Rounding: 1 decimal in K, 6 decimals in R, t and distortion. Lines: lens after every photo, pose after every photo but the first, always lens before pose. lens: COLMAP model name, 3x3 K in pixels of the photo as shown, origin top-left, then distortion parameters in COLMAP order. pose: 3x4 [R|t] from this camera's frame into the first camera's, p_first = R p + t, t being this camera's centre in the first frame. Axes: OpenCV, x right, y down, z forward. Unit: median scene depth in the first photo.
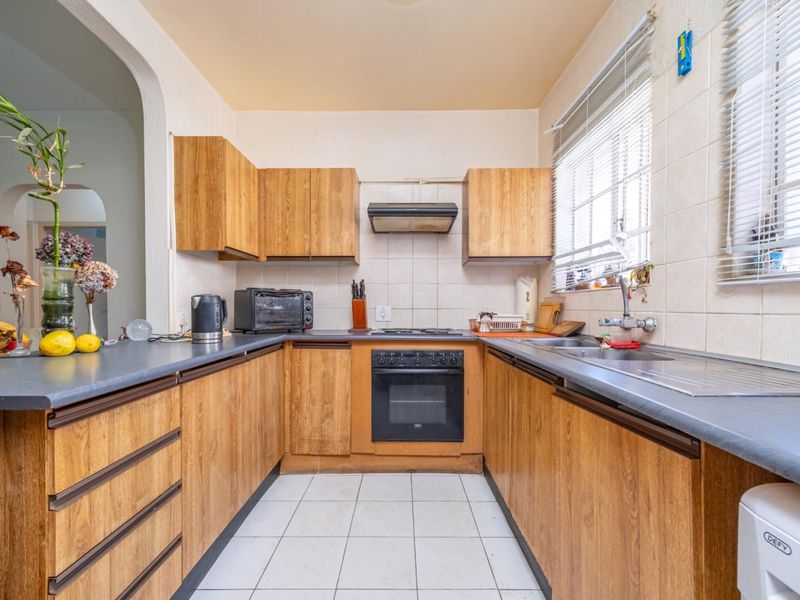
lens RADIAL K [[354.9, 0, 401.5], [0, 354.9, 299.3], [0, 0, 1]] dist [-0.010041, 0.007976]
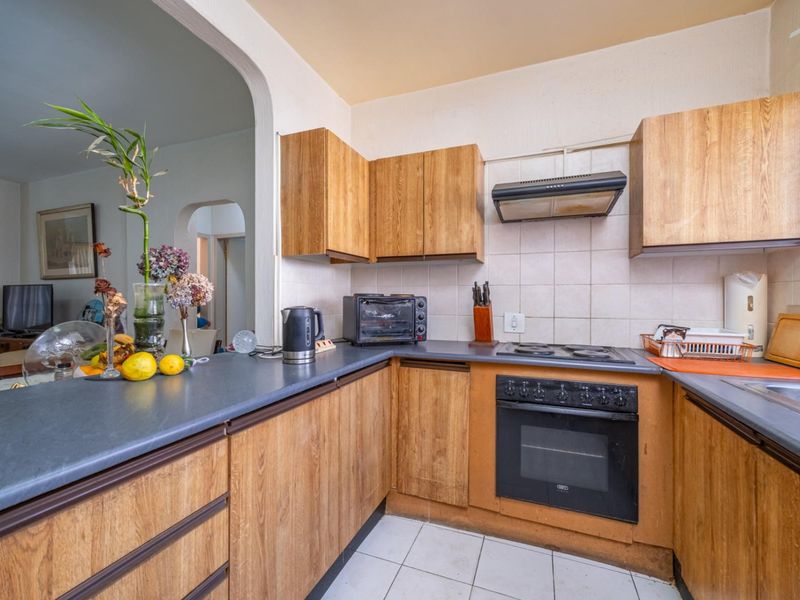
lens RADIAL K [[354.9, 0, 401.5], [0, 354.9, 299.3], [0, 0, 1]] dist [-0.010041, 0.007976]
pose [[0.931693, 0.001148, -0.363245, 0.002792], [0.004919, 0.999863, 0.015775, -0.035031], [0.363214, -0.016484, 0.931560, 0.218810]]
